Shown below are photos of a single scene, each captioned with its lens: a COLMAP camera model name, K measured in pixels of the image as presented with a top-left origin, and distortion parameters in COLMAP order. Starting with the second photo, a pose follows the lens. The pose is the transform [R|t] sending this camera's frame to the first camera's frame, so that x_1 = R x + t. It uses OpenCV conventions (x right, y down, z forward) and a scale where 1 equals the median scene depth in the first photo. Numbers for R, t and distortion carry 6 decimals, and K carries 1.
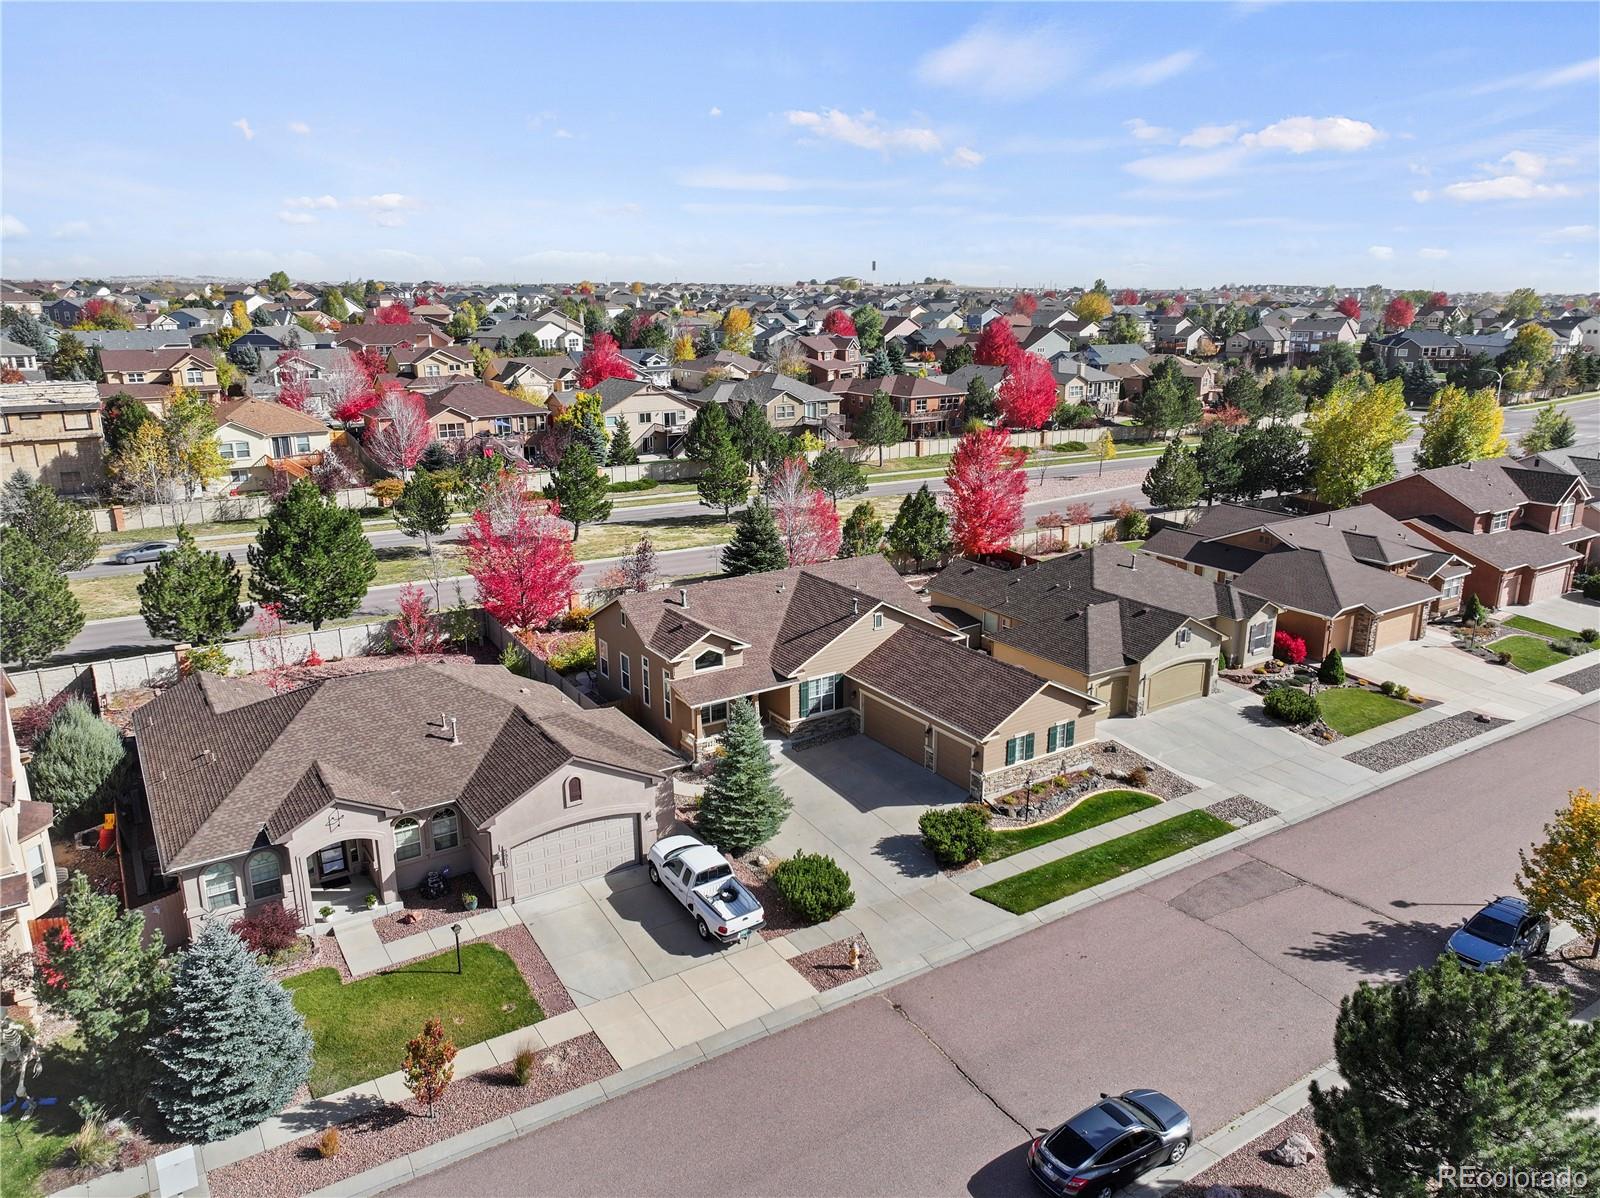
lens RADIAL K [[1106.8, 0, 804.1], [0, 1106.8, 632.8], [0, 0, 1]] dist [0.007479, -0.003783]
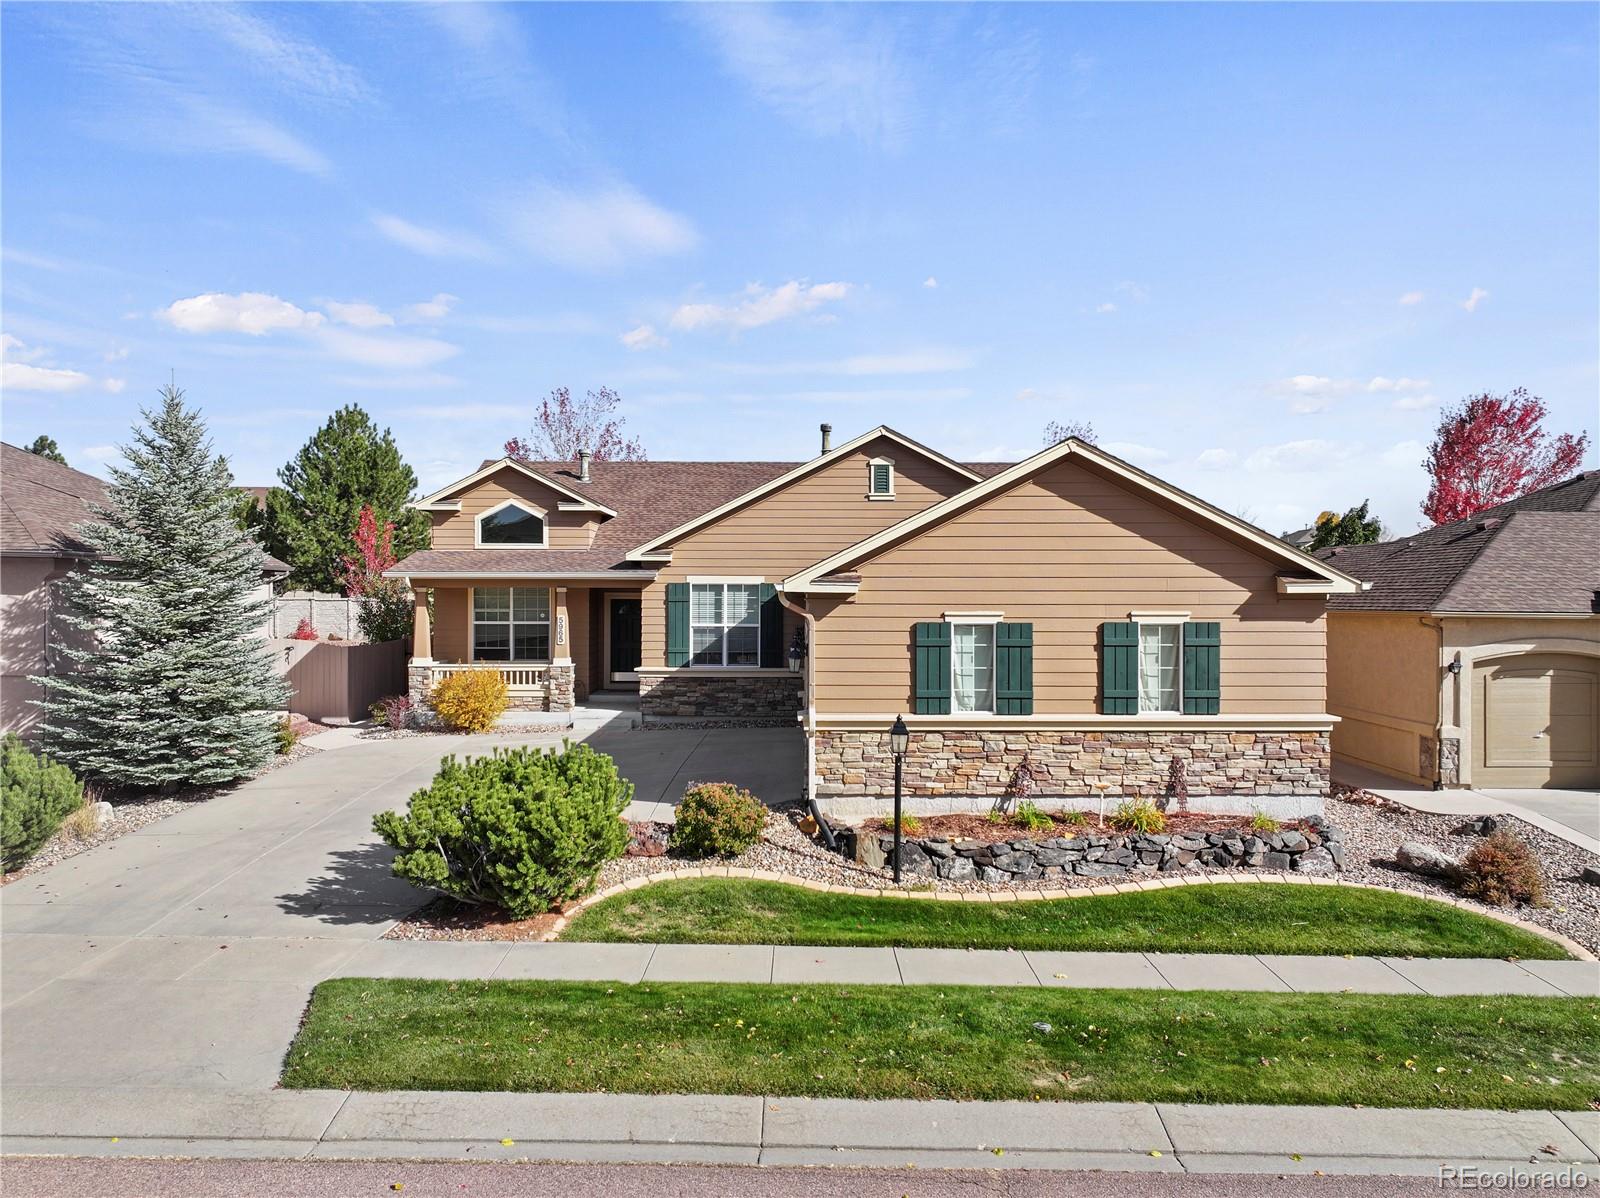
lens RADIAL K [[1132.6, 0, 805.6], [0, 1132.6, 596.9], [0, 0, 1]] dist [0.004806, 0.001571]
pose [[0.837935, 0.005910, -0.545739, 0.262932], [-0.169285, 0.953438, -0.249598, 0.138407], [0.518853, 0.301532, 0.799919, 0.579132]]
